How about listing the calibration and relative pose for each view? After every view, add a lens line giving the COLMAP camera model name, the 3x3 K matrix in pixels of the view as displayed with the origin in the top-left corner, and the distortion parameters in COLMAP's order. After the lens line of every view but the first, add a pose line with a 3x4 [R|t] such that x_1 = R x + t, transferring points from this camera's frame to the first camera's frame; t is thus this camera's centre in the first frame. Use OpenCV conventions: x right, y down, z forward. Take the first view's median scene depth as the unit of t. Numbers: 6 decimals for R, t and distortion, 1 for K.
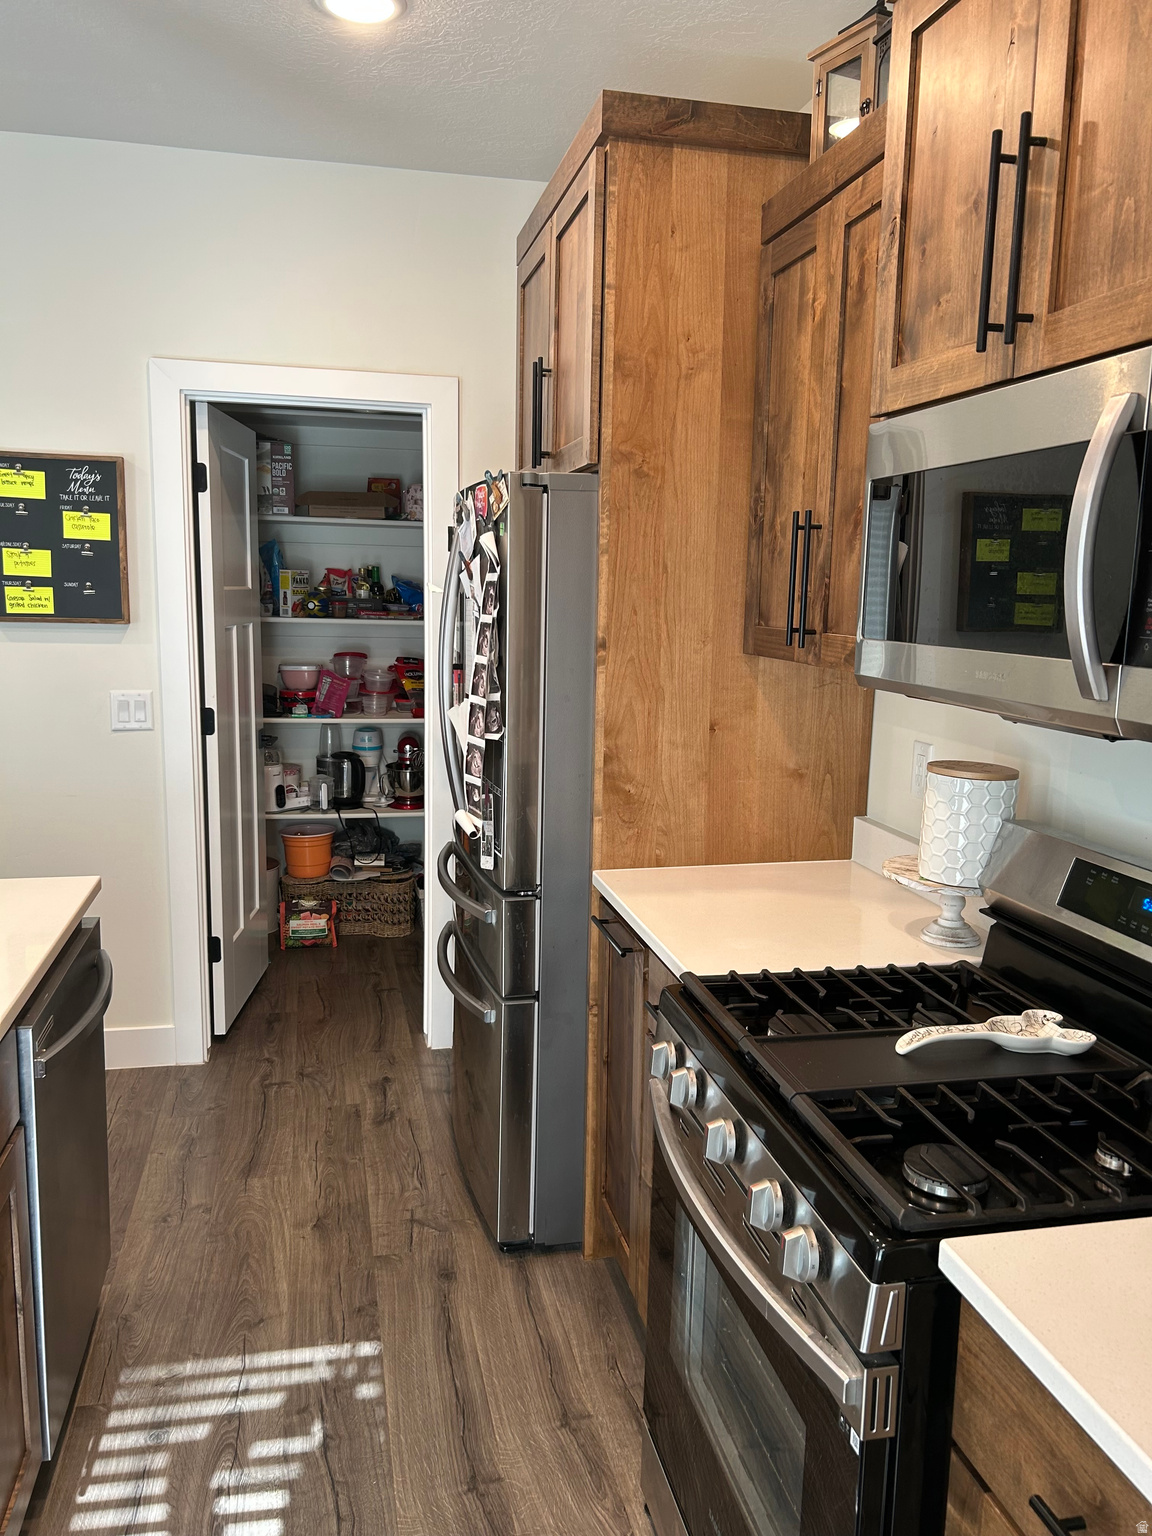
lens RADIAL K [[1155.2, 0, 585.6], [0, 1155.2, 774.9], [0, 0, 1]] dist [0.054999, -0.071189]
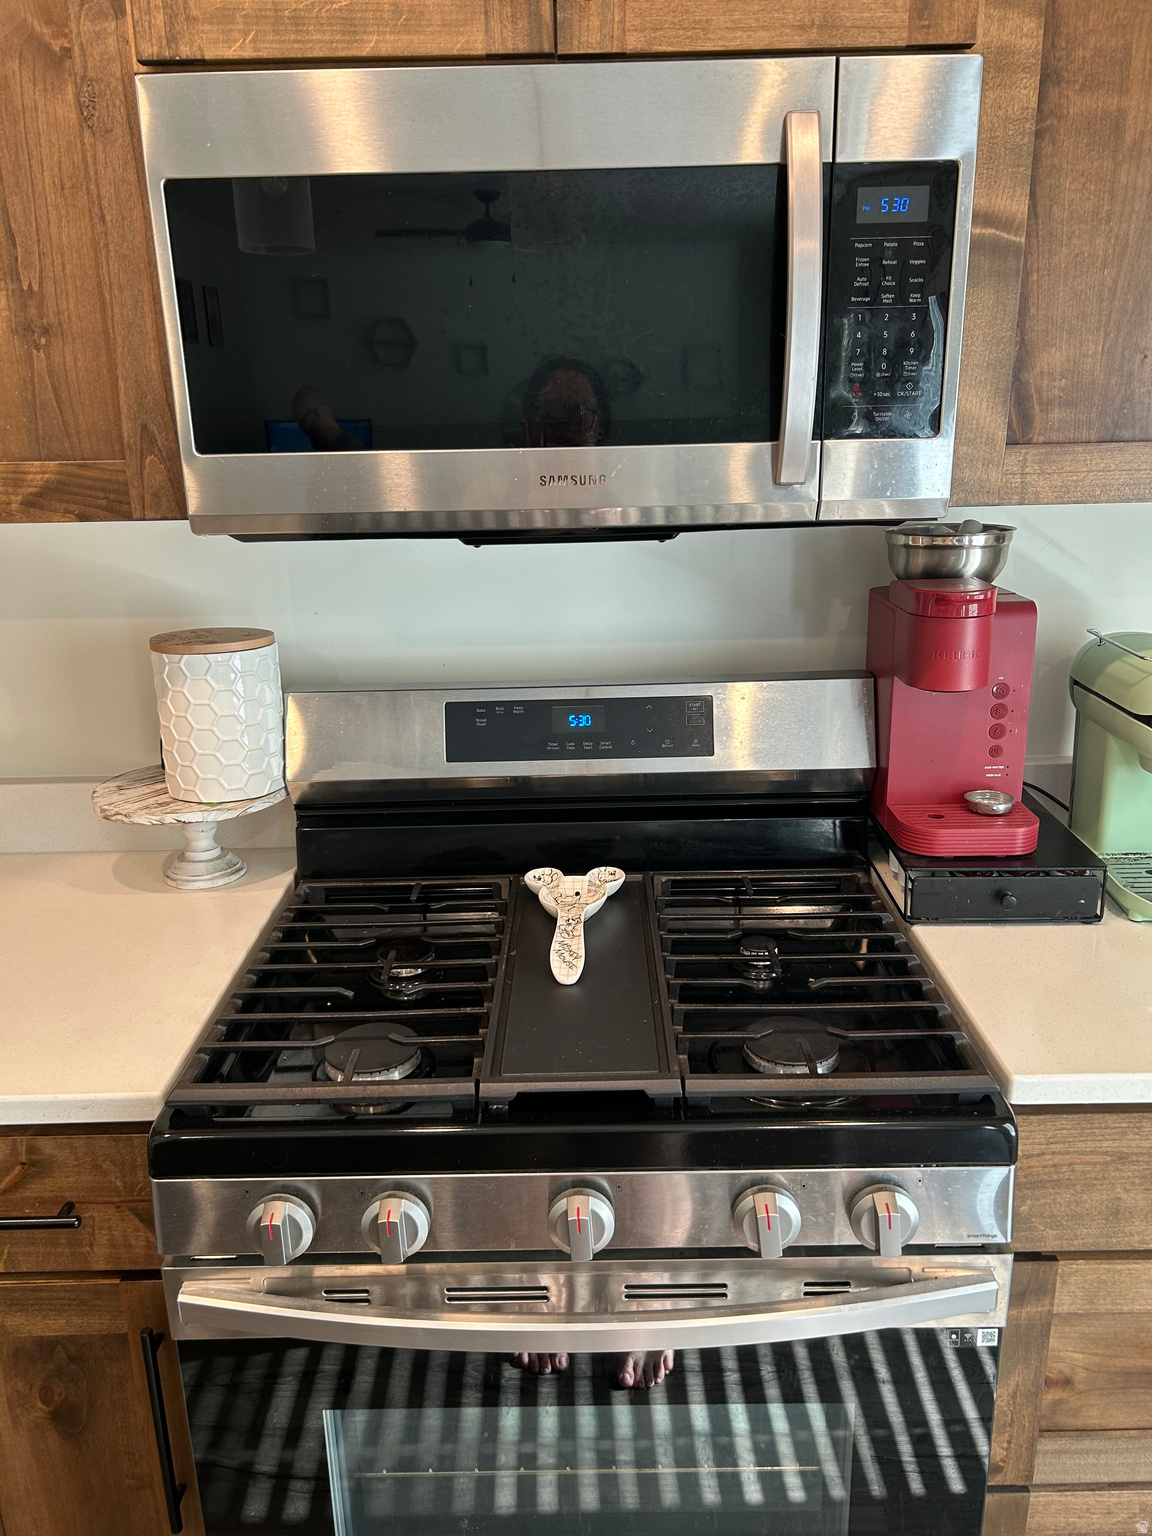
lens RADIAL K [[1155.2, 0, 585.6], [0, 1155.2, 774.9], [0, 0, 1]] dist [0.054999, -0.071189]
pose [[0.216299, -0.315618, 0.923905, -0.389164], [0.183927, 0.942535, 0.278923, -0.104592], [-0.958846, 0.109601, 0.261920, 0.749428]]
